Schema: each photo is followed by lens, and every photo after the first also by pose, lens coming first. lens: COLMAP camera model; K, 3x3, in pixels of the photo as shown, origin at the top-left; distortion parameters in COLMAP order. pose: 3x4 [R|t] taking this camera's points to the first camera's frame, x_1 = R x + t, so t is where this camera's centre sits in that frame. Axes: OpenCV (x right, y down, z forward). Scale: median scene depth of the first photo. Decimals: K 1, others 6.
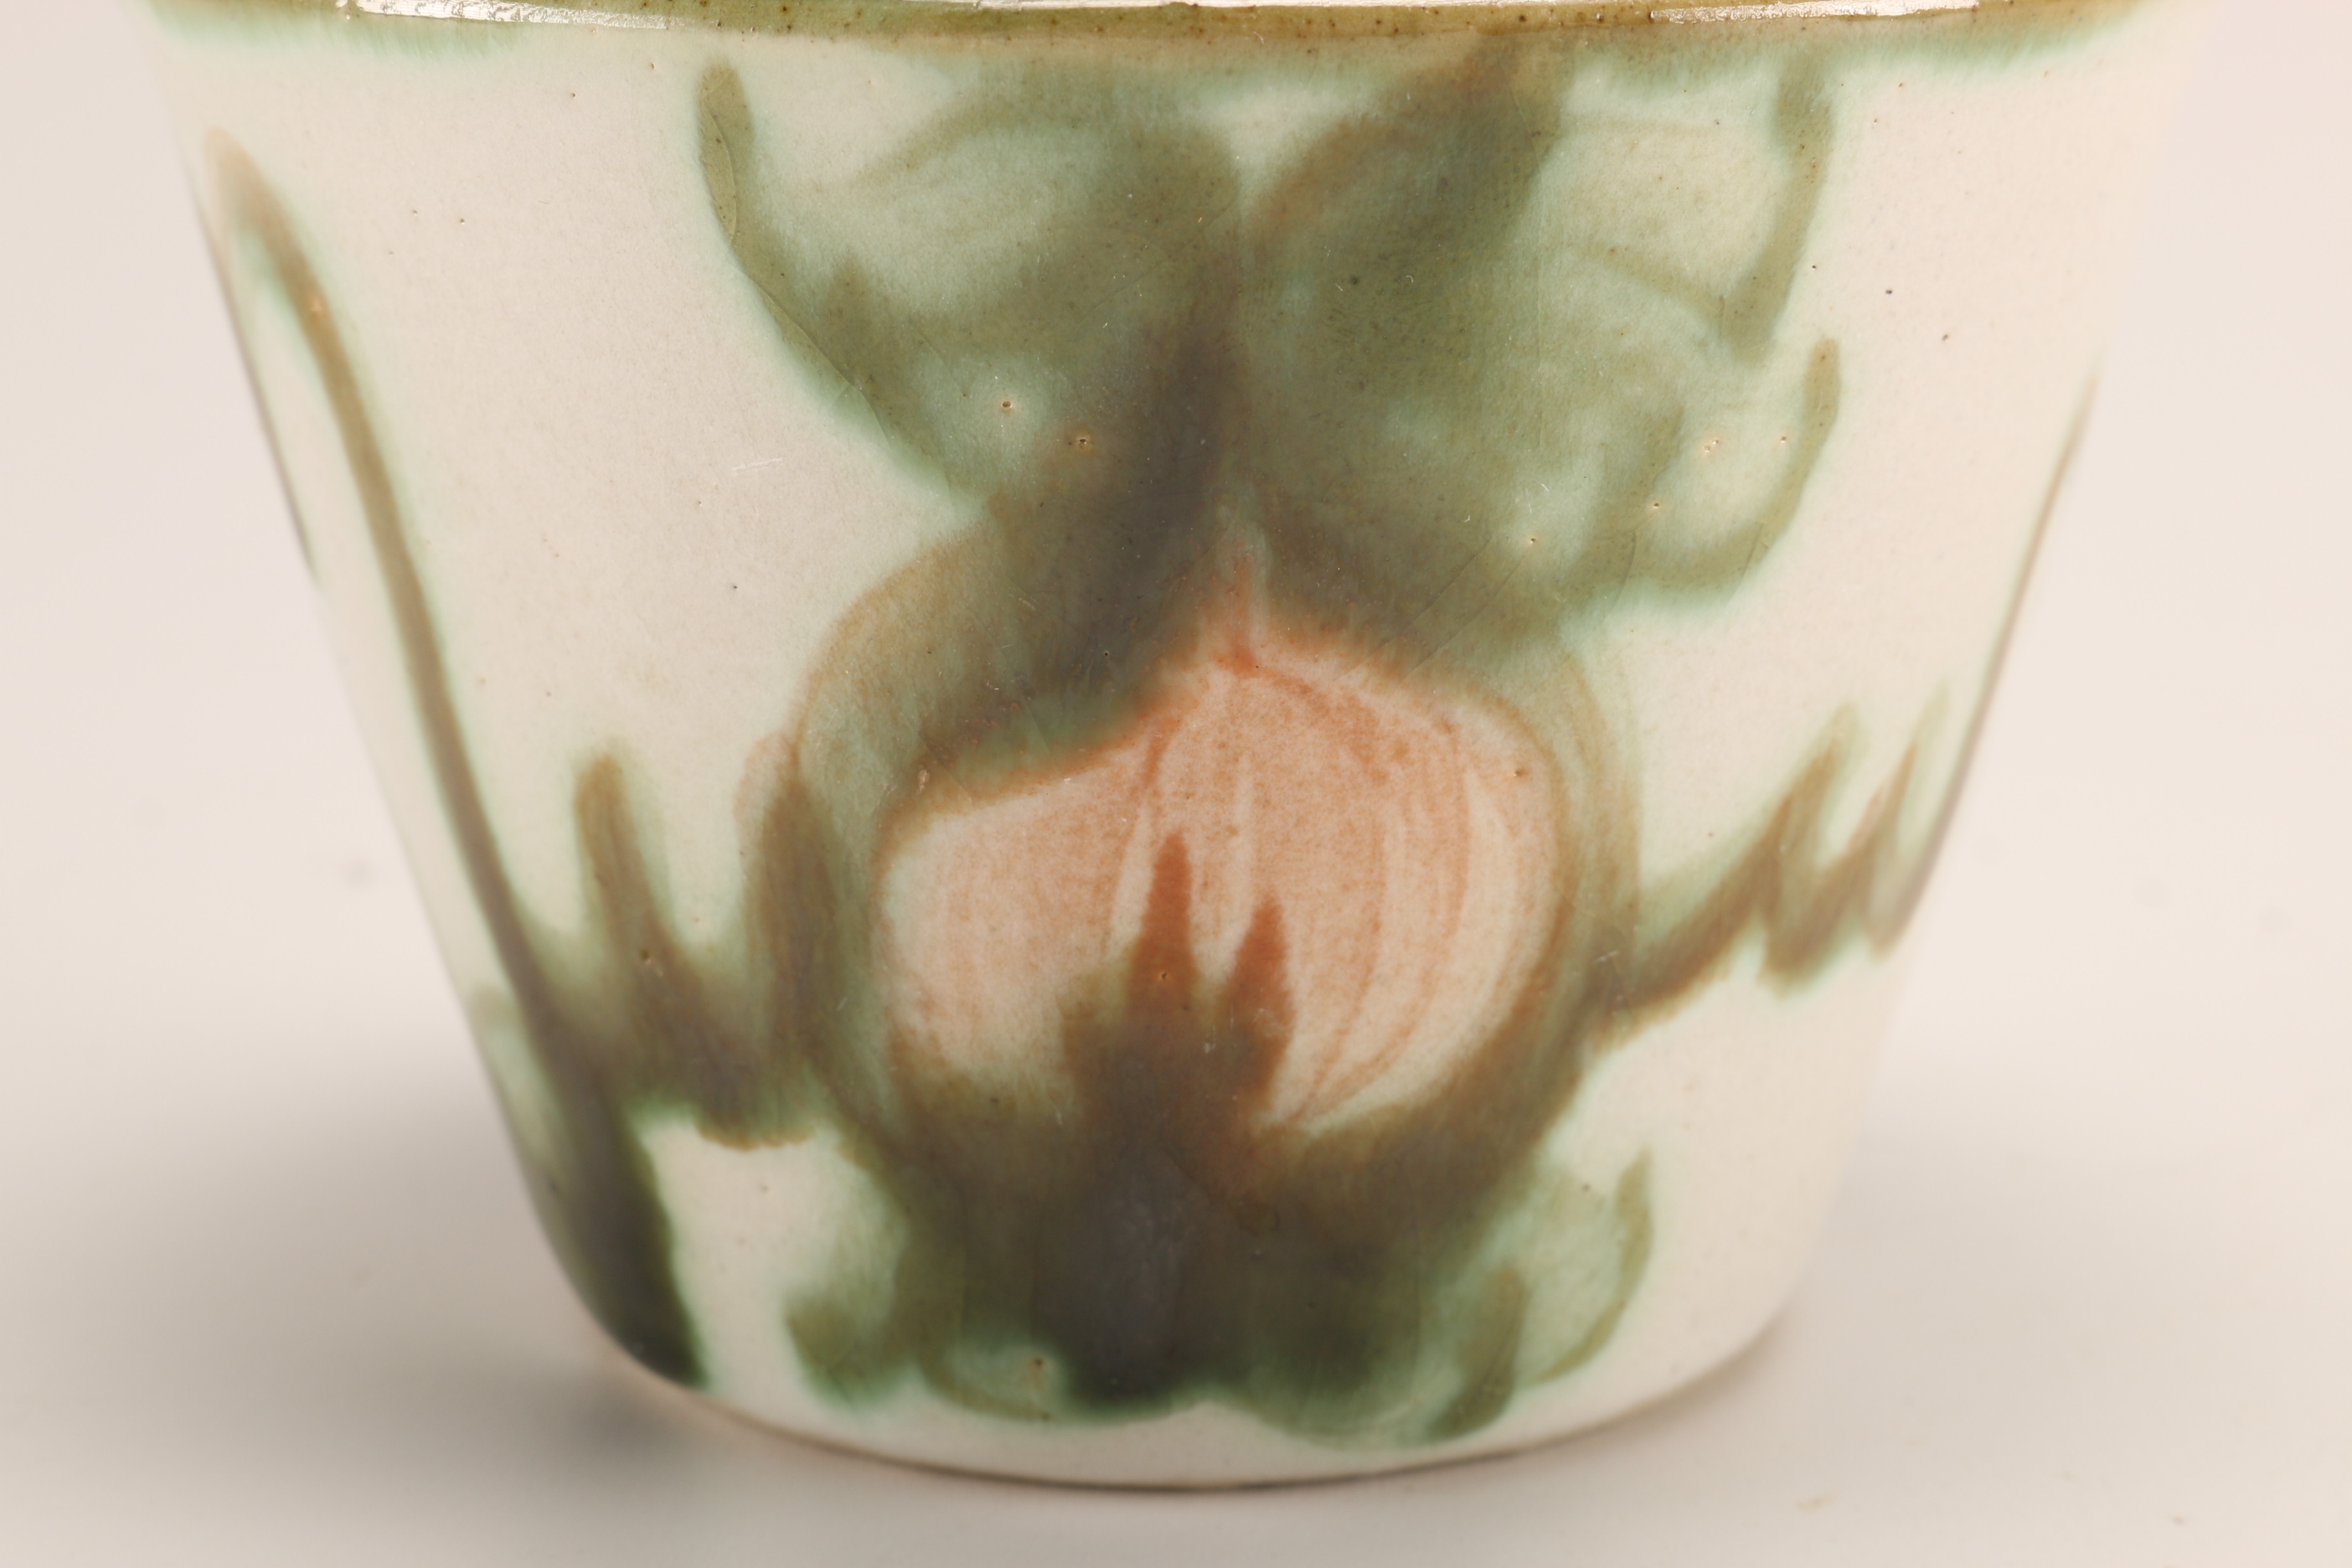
lens RADIAL K [[5566.5, 0, 1167.8], [0, 5566.5, 786.2], [0, 0, 1]] dist [0.019539, 0.000000]
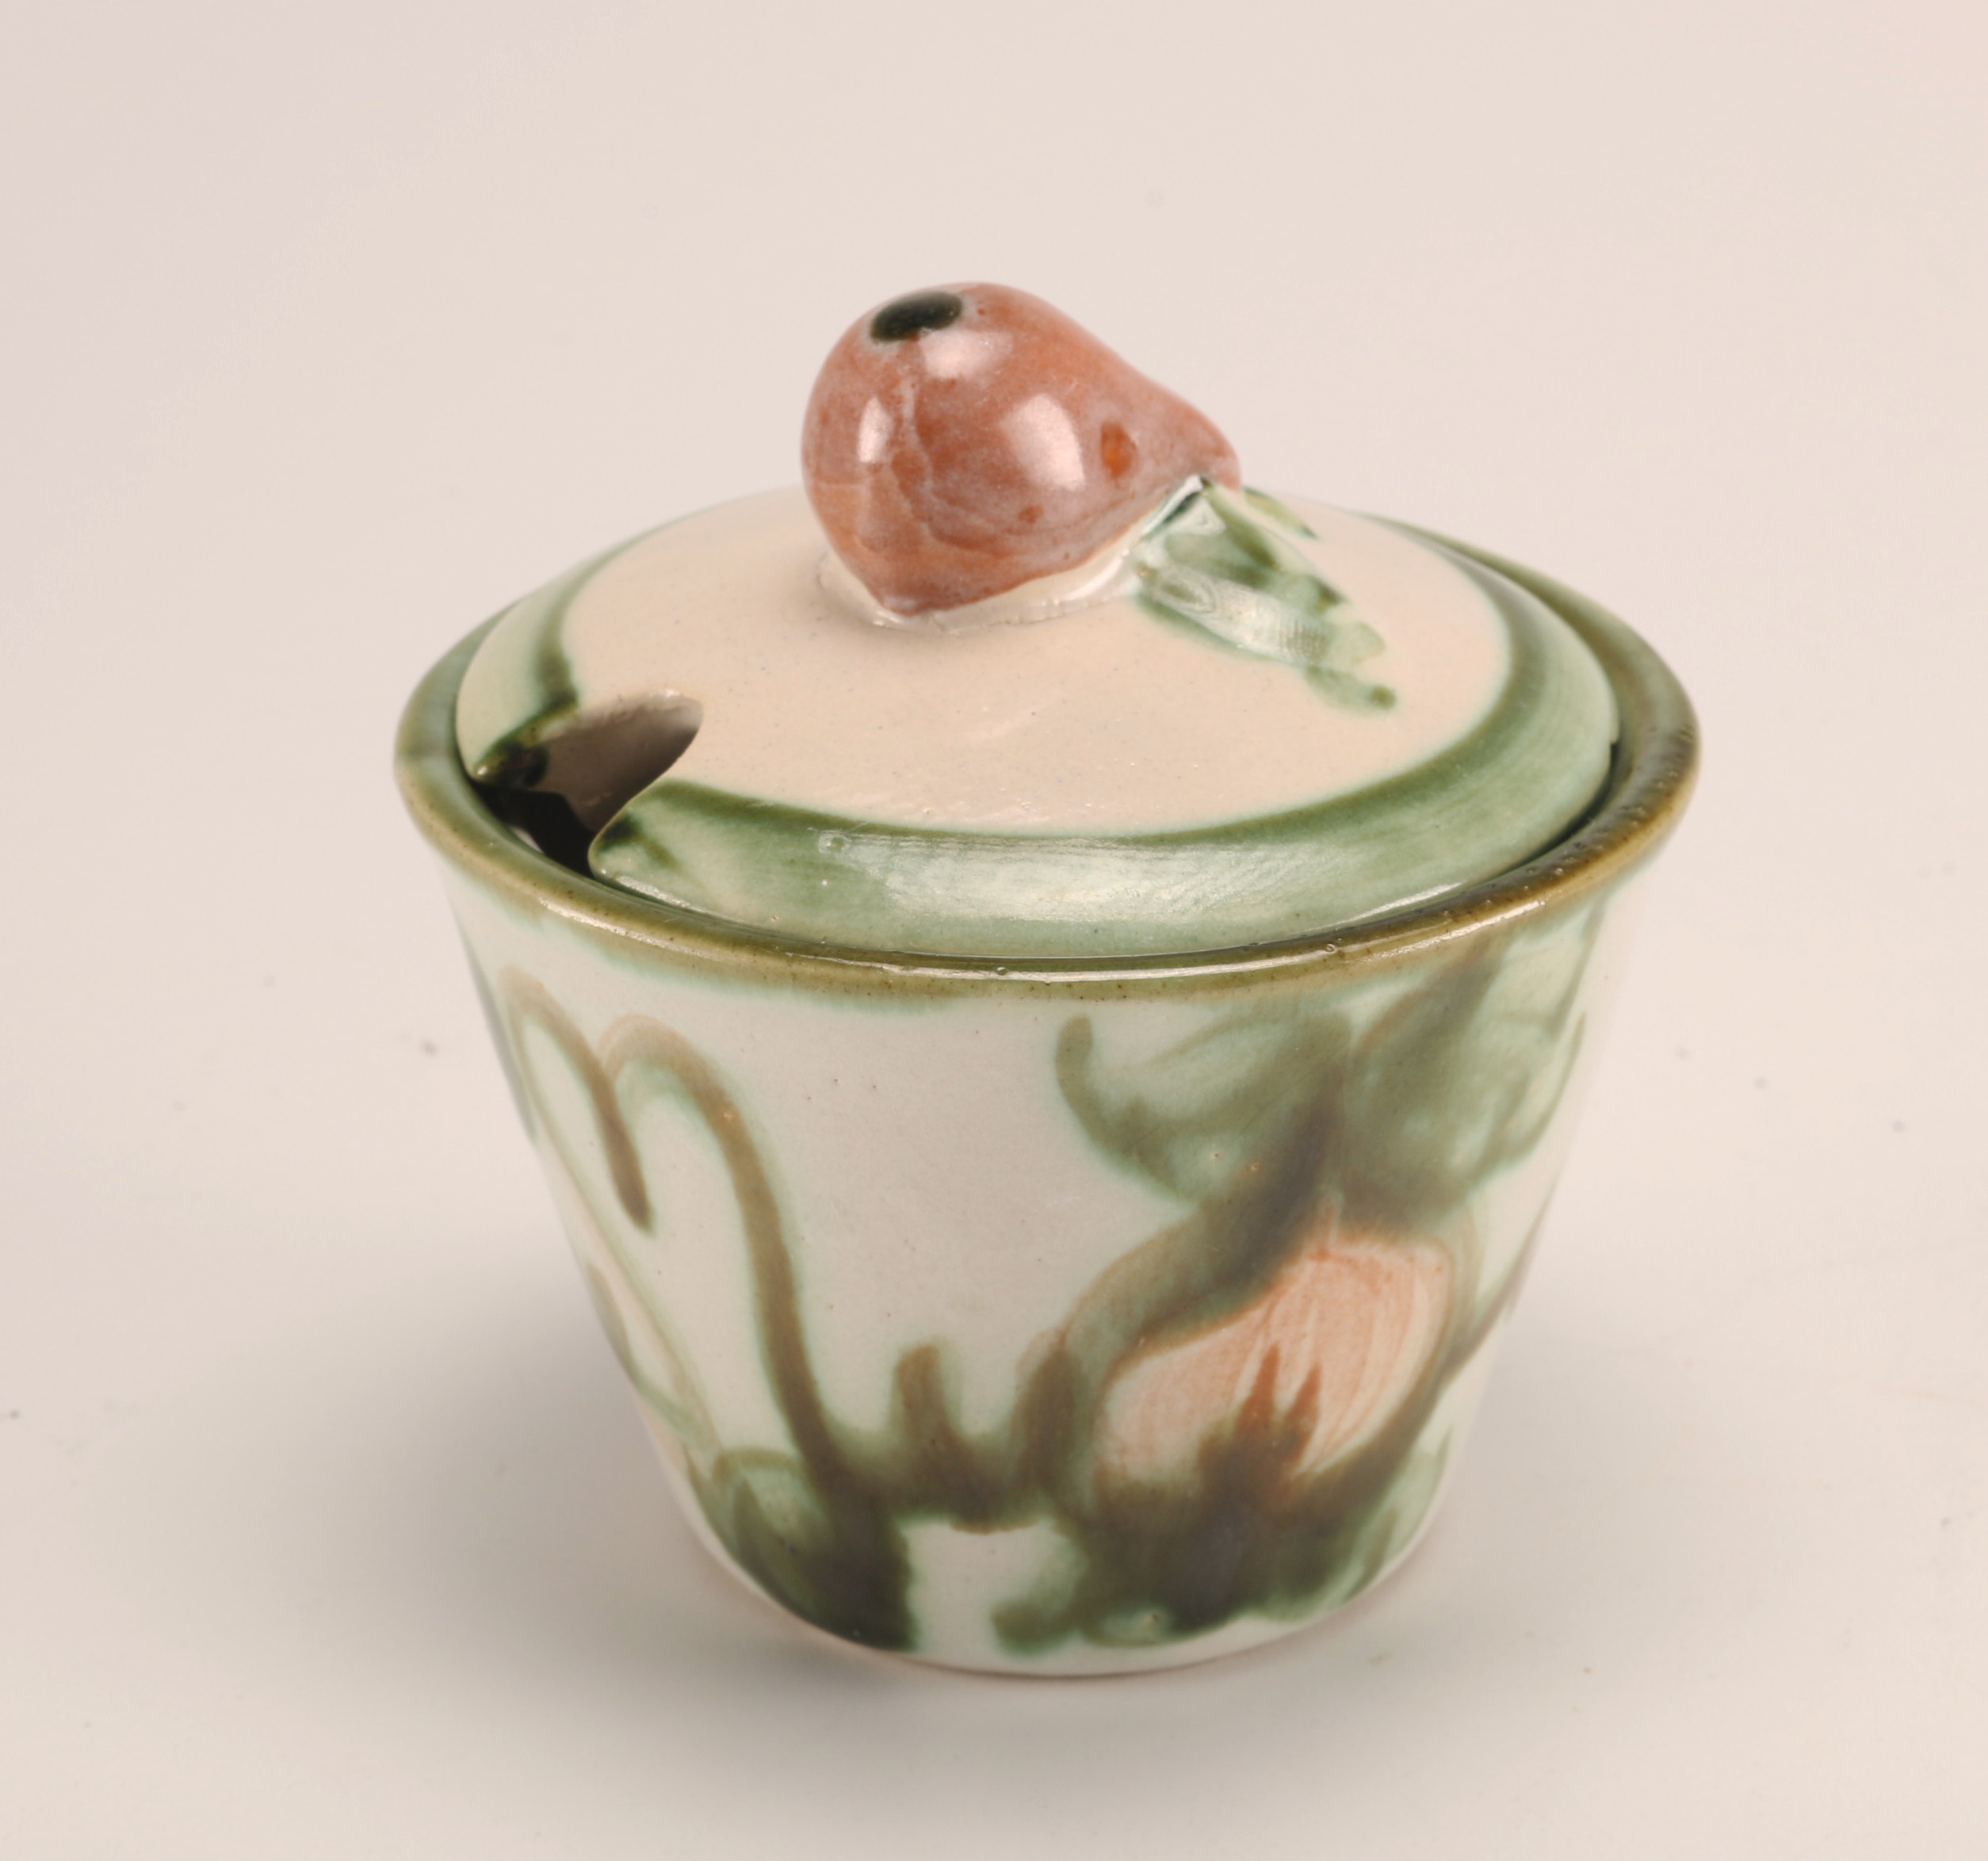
lens RADIAL K [[7220.2, 0, 995.1], [0, 7220.2, 928.8], [0, 0, 1]] dist [-0.258088, 0.000000]
pose [[0.917439, -0.173488, 0.358060, -0.880371], [0.103336, 0.972944, 0.206642, -0.604302], [-0.384222, -0.152581, 0.910545, -1.038664]]
